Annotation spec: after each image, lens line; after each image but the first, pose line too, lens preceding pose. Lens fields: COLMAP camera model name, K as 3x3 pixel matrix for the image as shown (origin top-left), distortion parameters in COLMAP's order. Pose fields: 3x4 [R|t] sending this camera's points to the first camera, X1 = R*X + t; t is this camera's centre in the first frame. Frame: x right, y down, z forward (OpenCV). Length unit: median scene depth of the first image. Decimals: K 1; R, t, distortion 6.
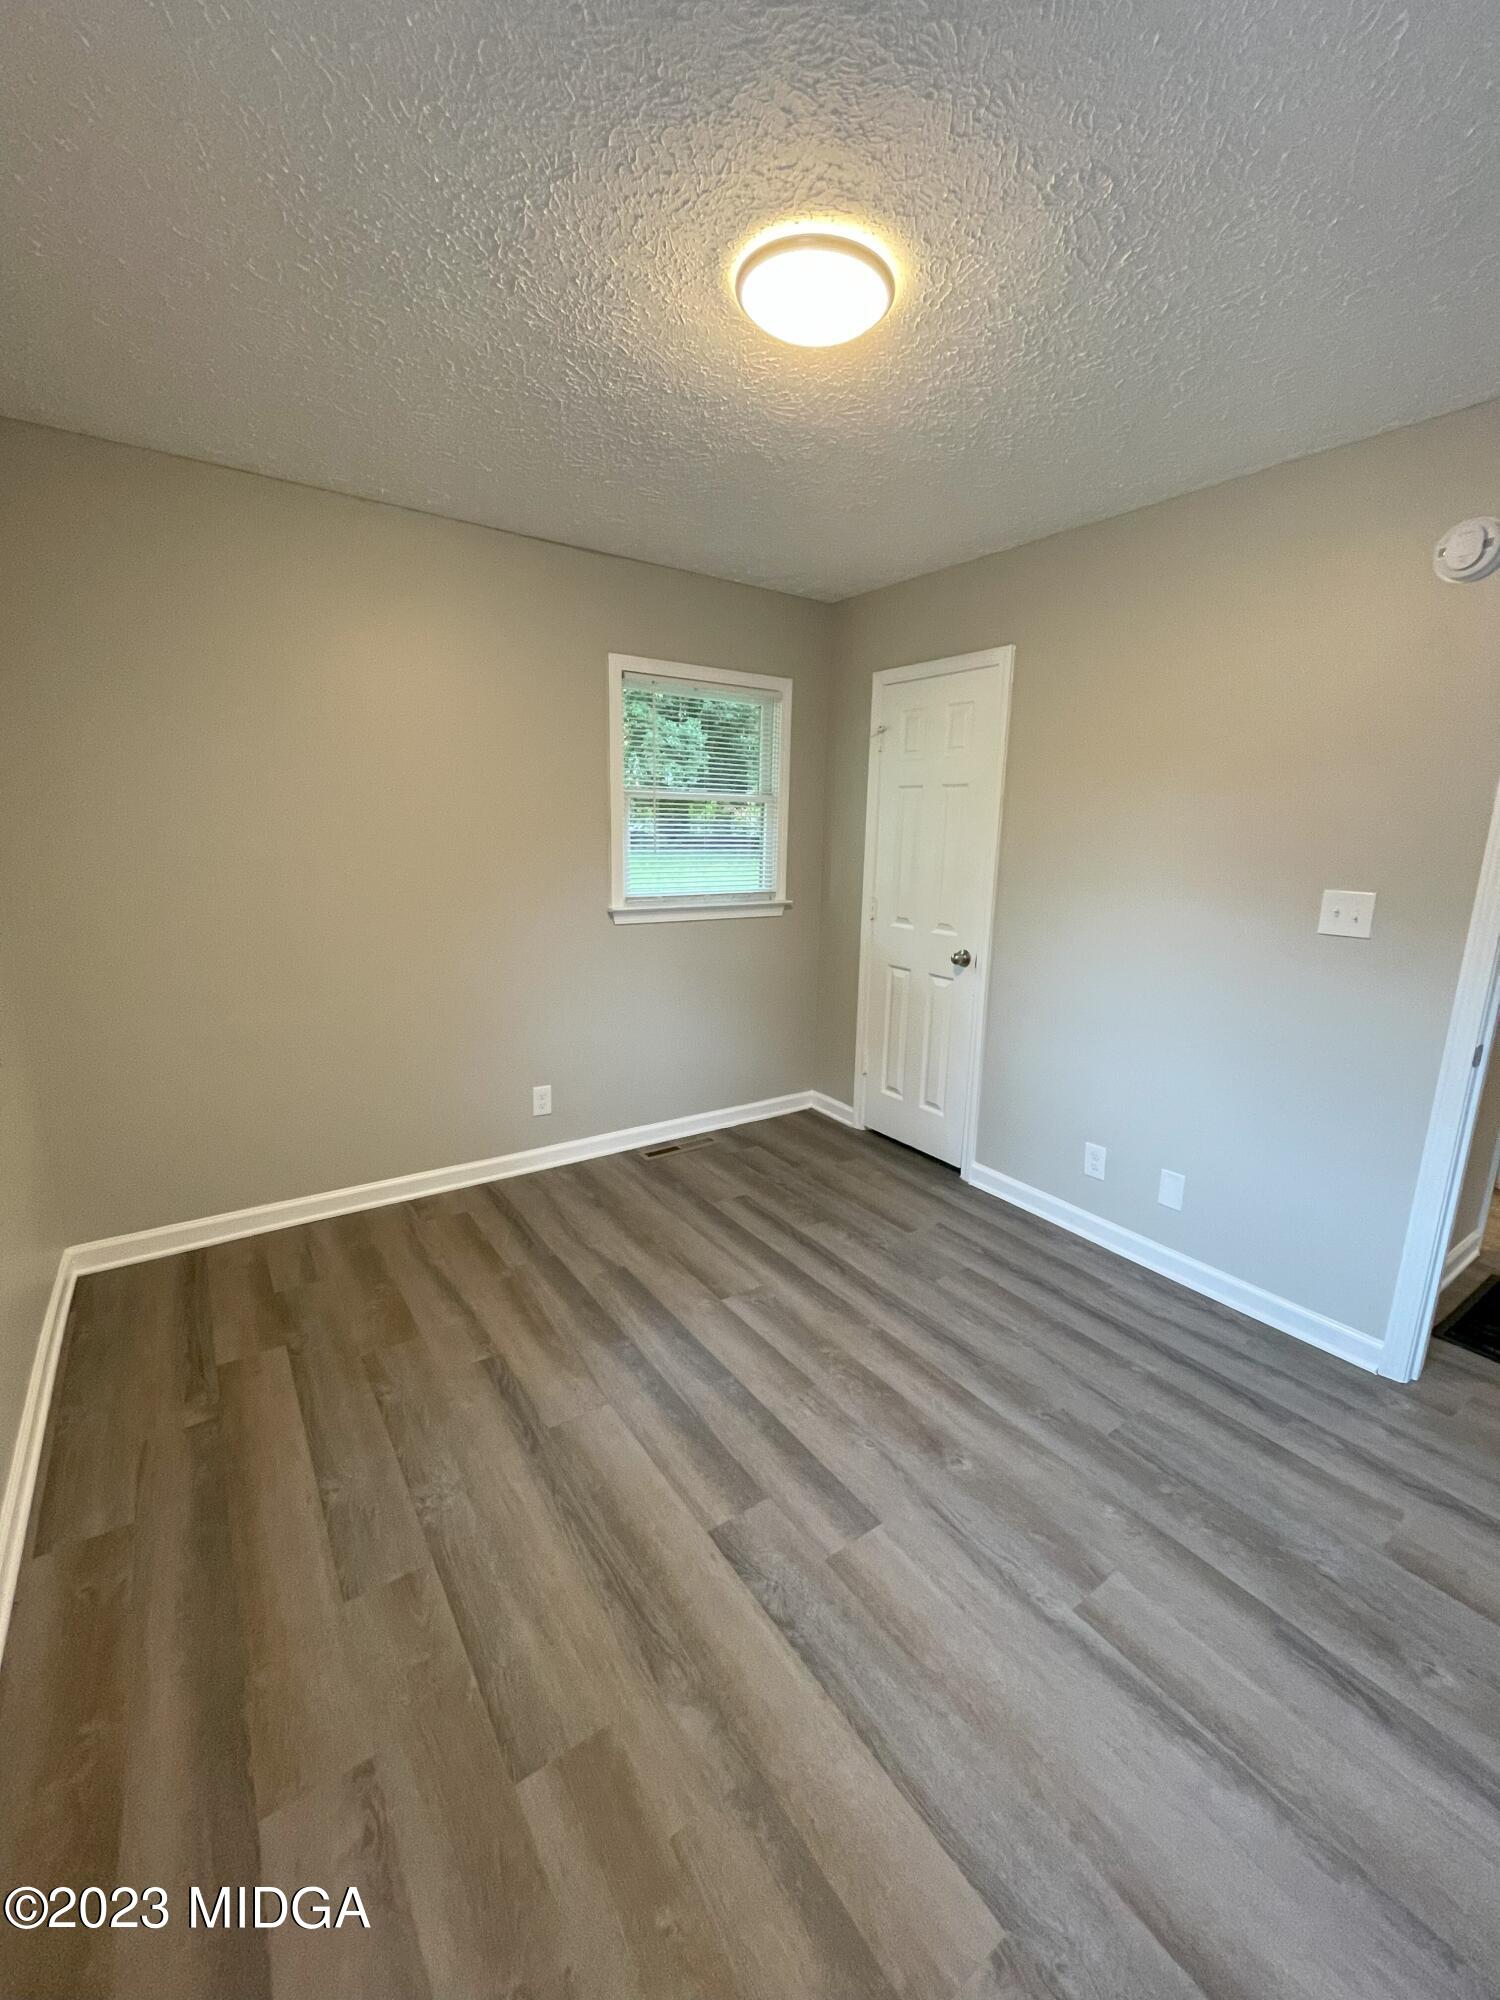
lens RADIAL K [[810.4, 0, 754.4], [0, 810.4, 1002.8], [0, 0, 1]] dist [-0.003736, -0.000328]
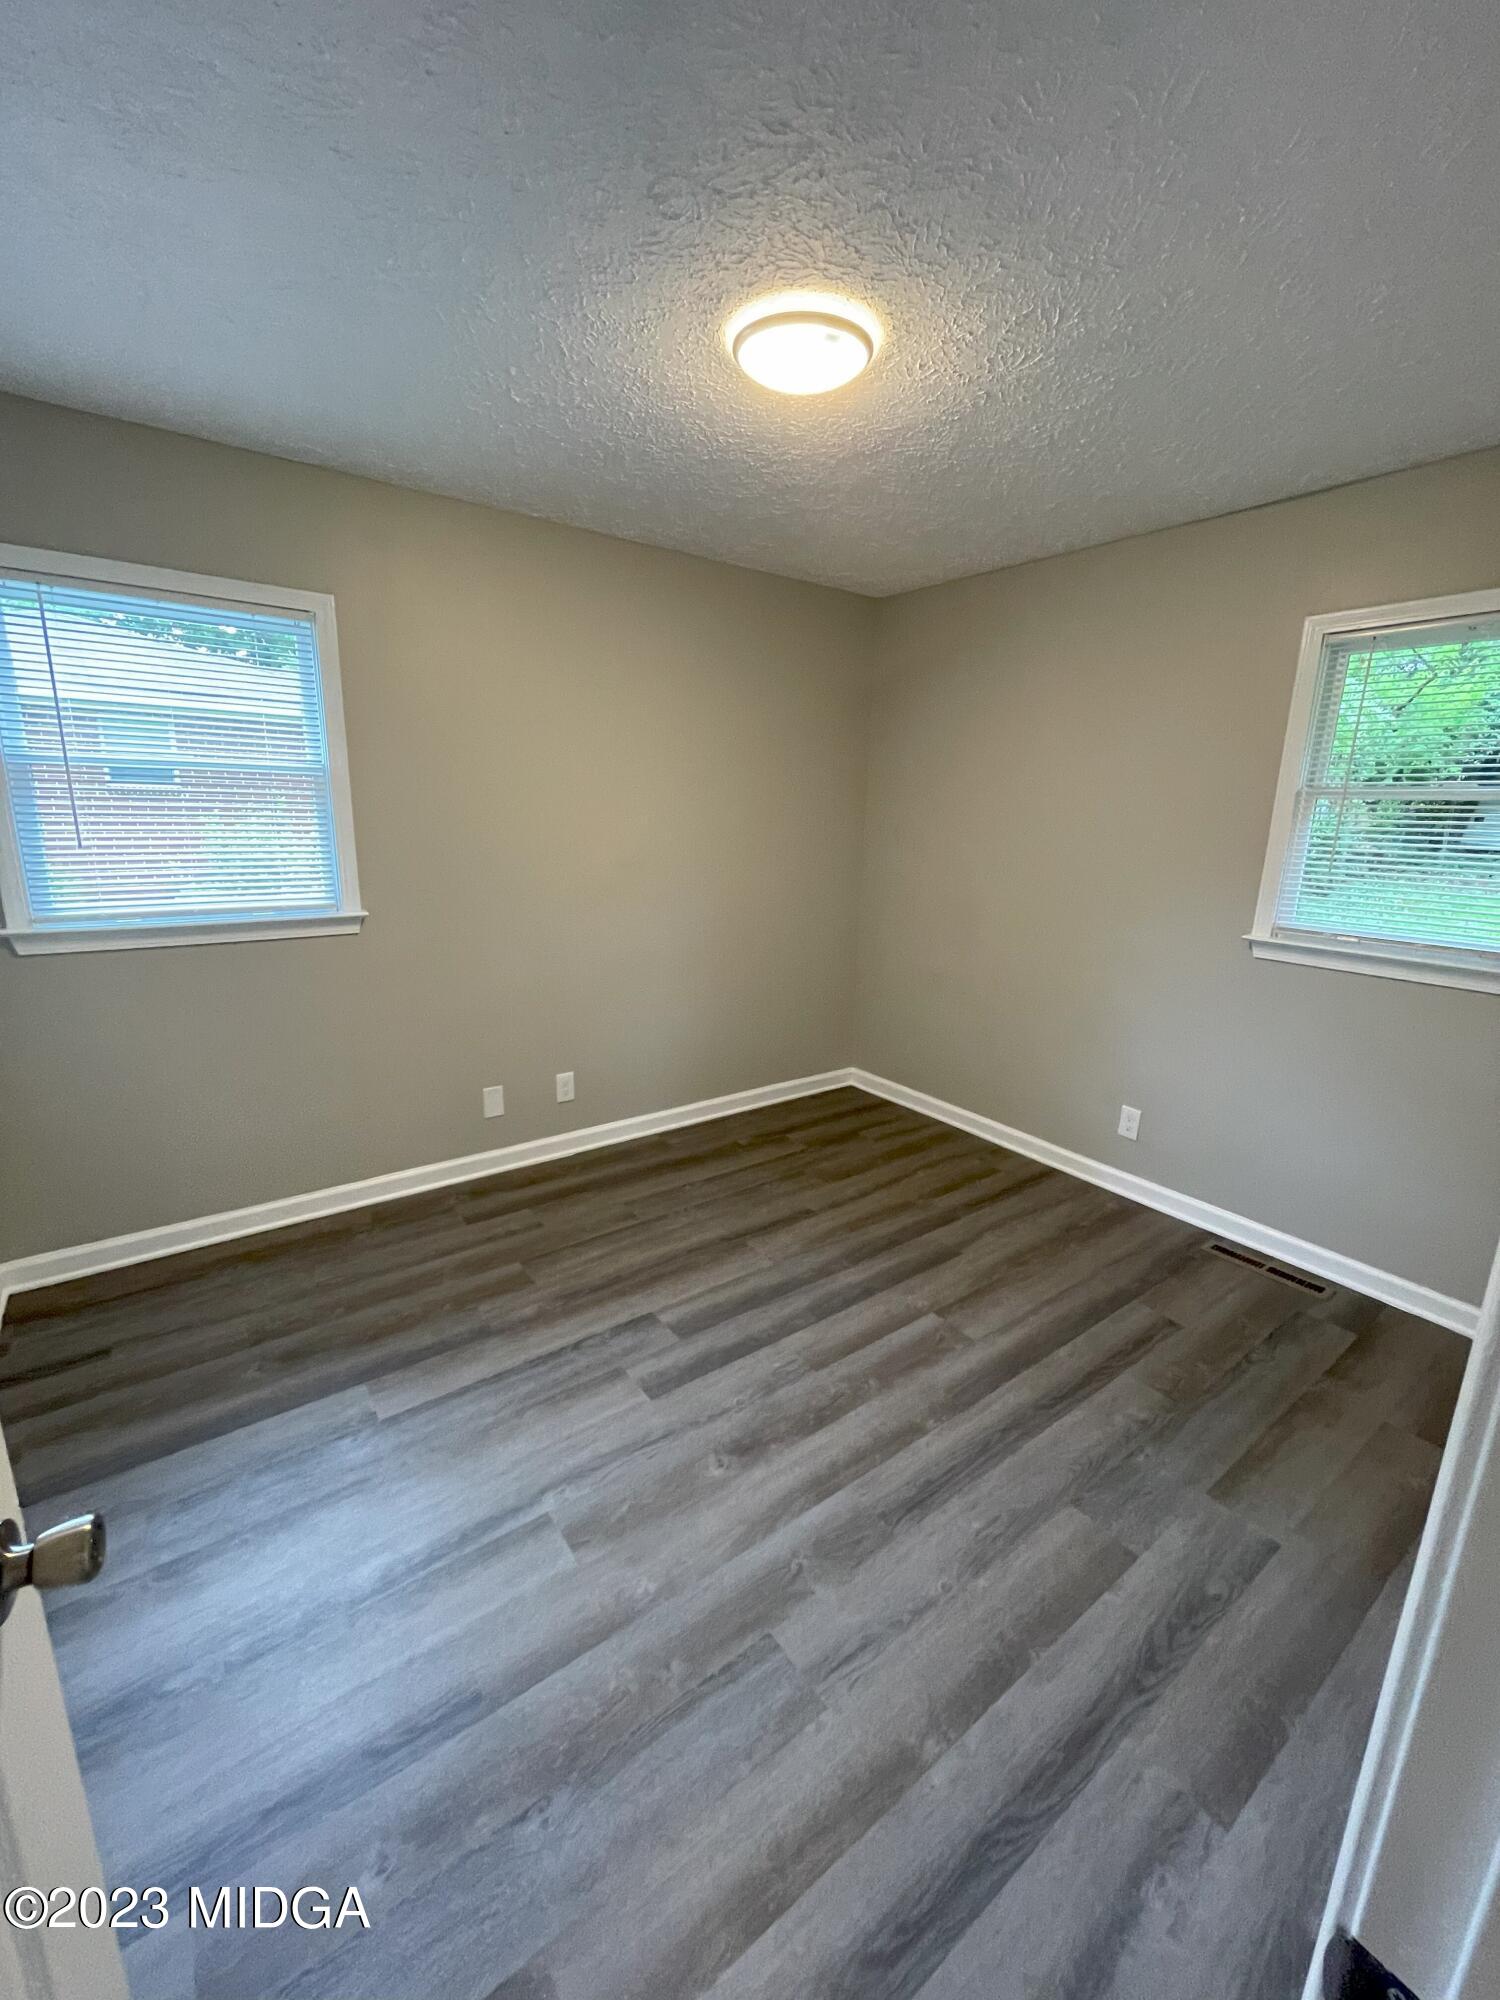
lens RADIAL K [[810.4, 0, 754.4], [0, 810.4, 1002.8], [0, 0, 1]] dist [-0.003736, -0.000328]
pose [[0.030620, 0.216167, -0.975876, 1.109782], [-0.236498, 0.950178, 0.203054, -0.181877], [0.971149, 0.224575, 0.080218, 0.845701]]
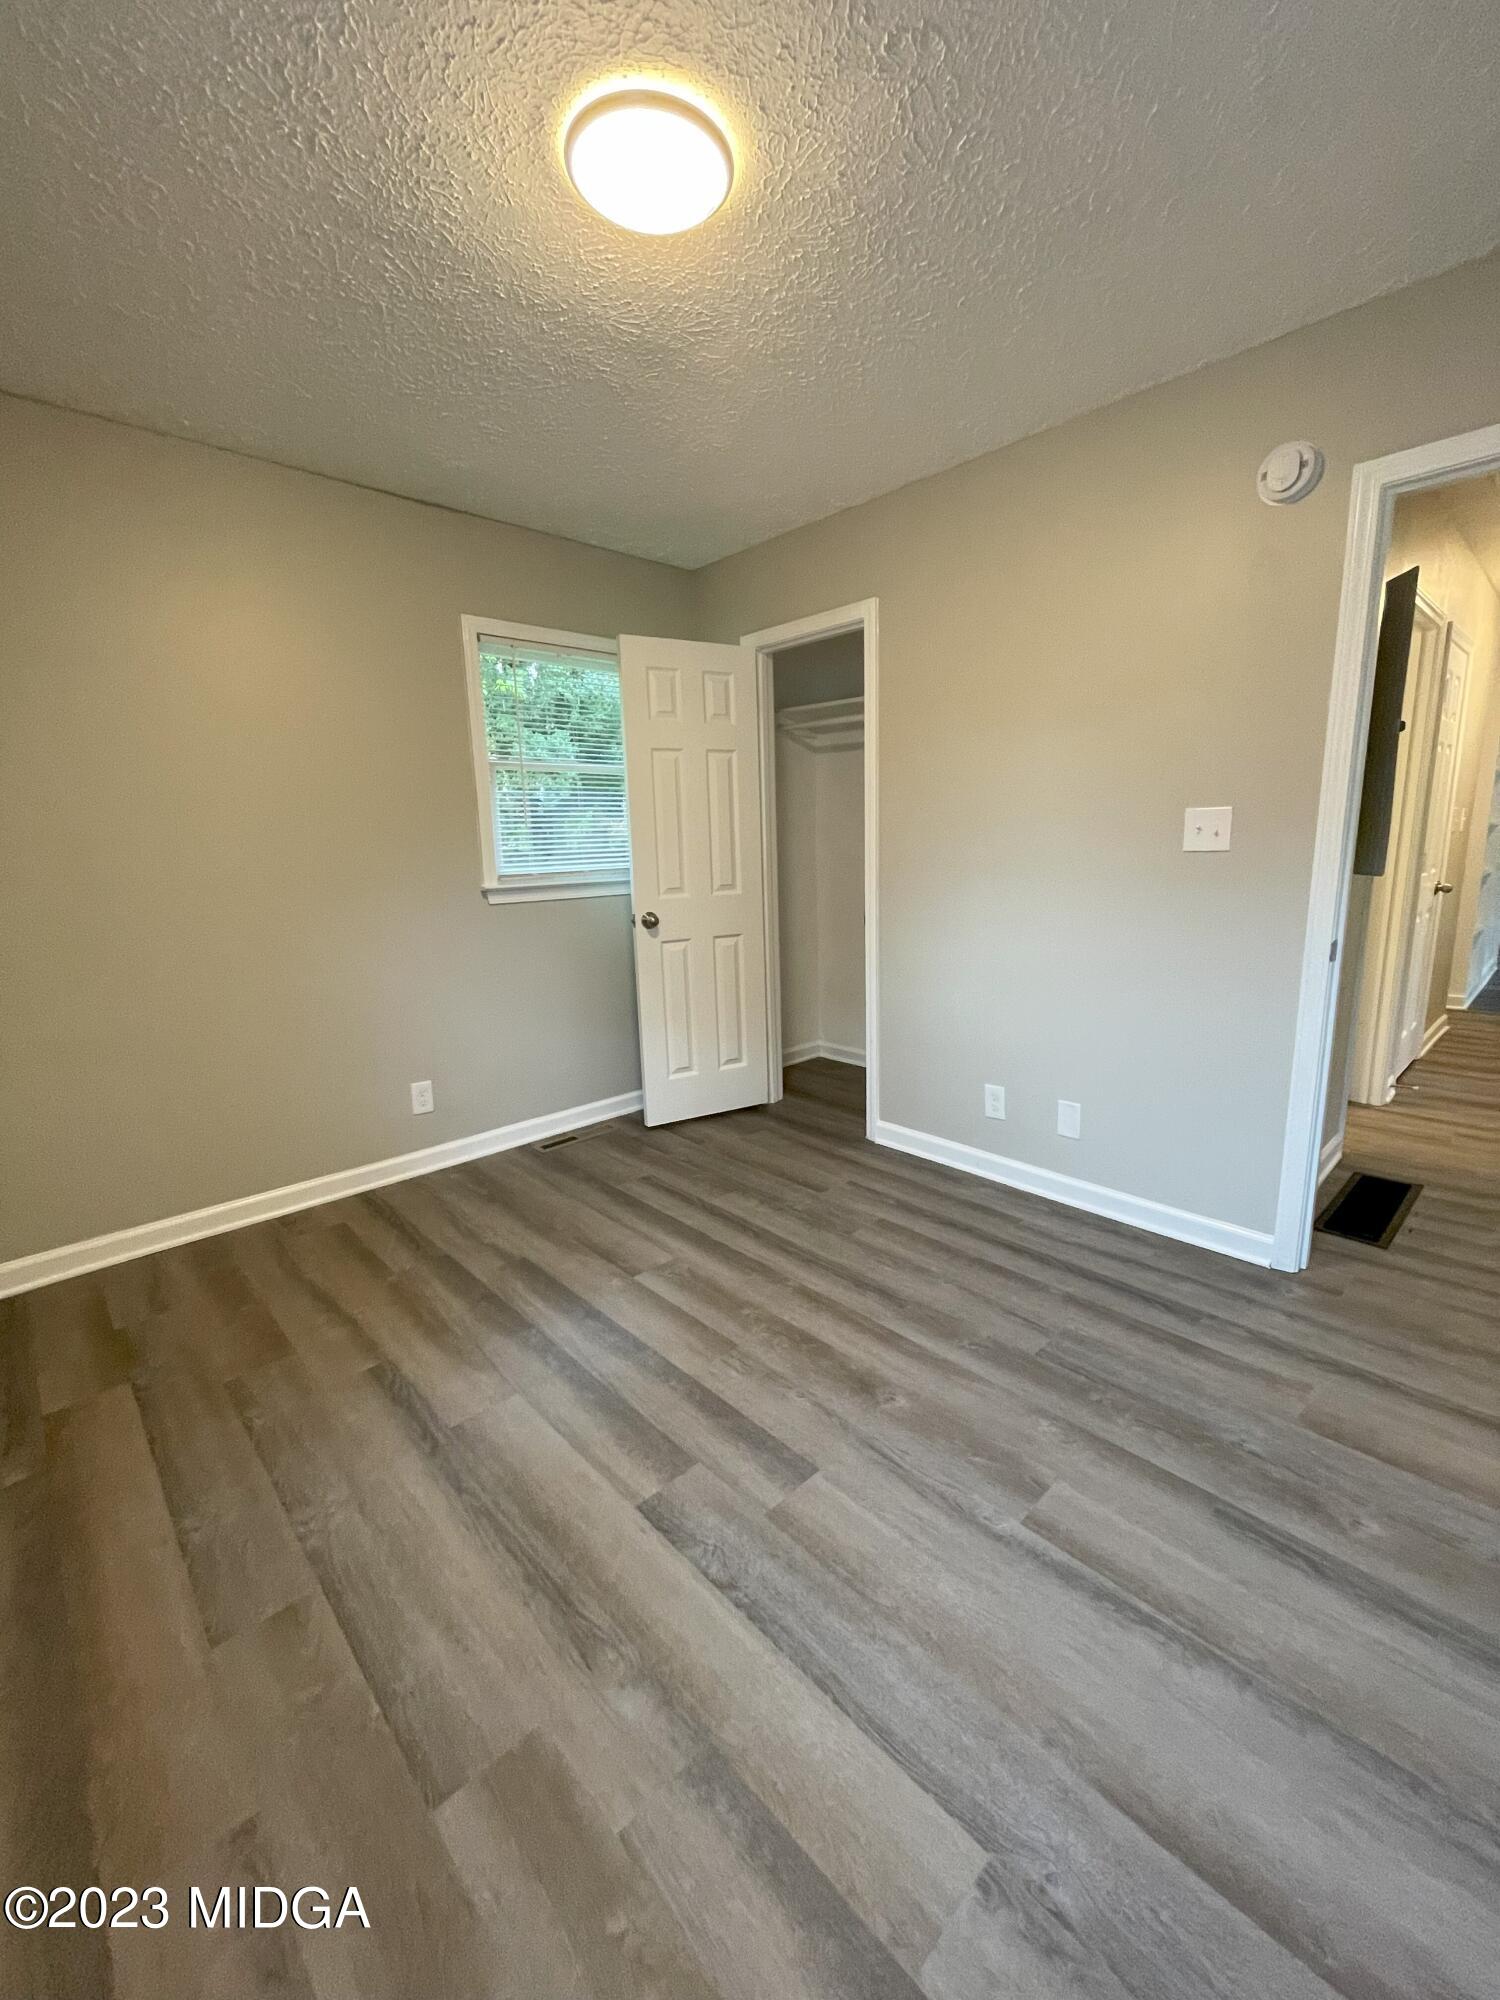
lens RADIAL K [[810.4, 0, 754.4], [0, 810.4, 1002.8], [0, 0, 1]] dist [-0.003736, -0.000328]
pose [[0.988233, -0.075297, 0.133136, -0.003299], [0.077508, 0.996926, -0.011491, 0.094287], [-0.131862, 0.021675, 0.991031, 0.053341]]
